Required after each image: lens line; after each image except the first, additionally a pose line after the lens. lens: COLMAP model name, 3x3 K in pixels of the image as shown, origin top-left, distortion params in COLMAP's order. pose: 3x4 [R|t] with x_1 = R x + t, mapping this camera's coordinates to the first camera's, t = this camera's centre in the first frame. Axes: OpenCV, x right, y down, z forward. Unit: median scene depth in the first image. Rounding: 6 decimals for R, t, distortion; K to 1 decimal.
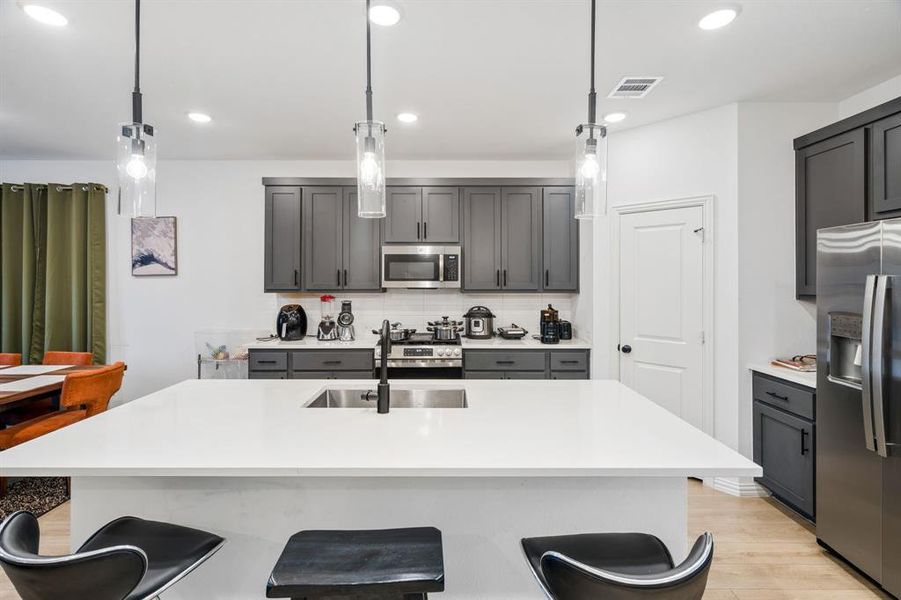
lens RADIAL K [[420.2, 0, 445.4], [0, 420.2, 277.2], [0, 0, 1]] dist [-0.003737, -0.000450]
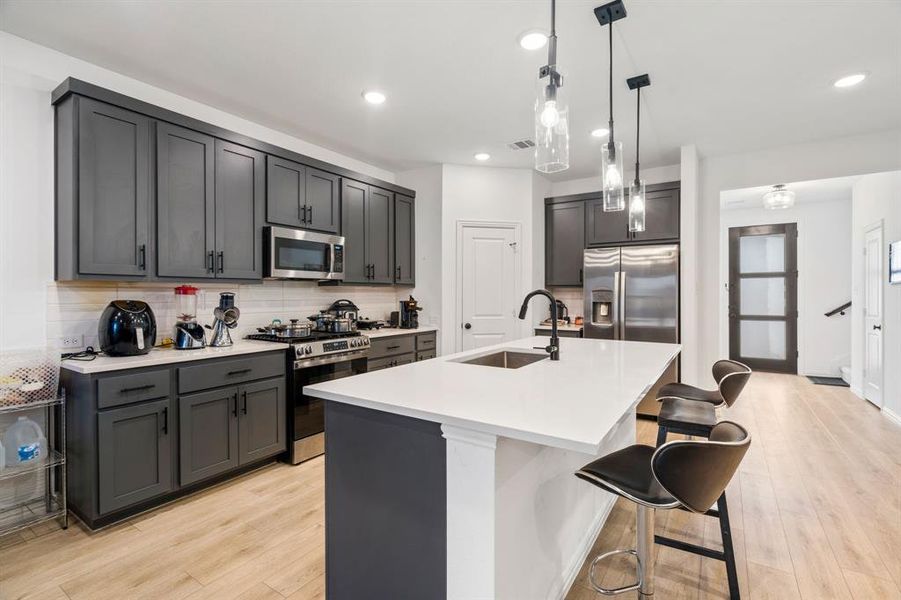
lens RADIAL K [[418.3, 0, 450.5], [0, 418.3, 300.0], [0, 0, 1]] dist [-0.000876, 0.000021]
pose [[0.552573, -0.011605, 0.833384, -0.641387], [-0.003963, 0.999855, 0.016551, 0.055228], [-0.833455, -0.012448, 0.552447, 0.255892]]
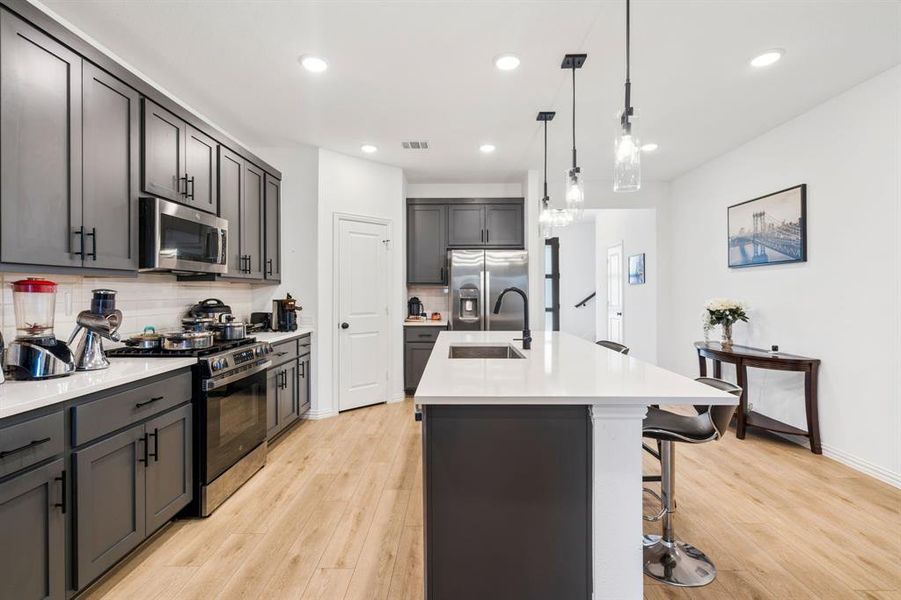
lens RADIAL K [[426.3, 0, 449.2], [0, 426.3, 294.3], [0, 0, 1]] dist [0.000681, 0.000435]
pose [[0.013211, -0.006006, 0.999895, -0.752075], [-0.001208, 0.999981, 0.006023, 0.058284], [-0.999912, -0.001287, 0.013203, 0.578225]]
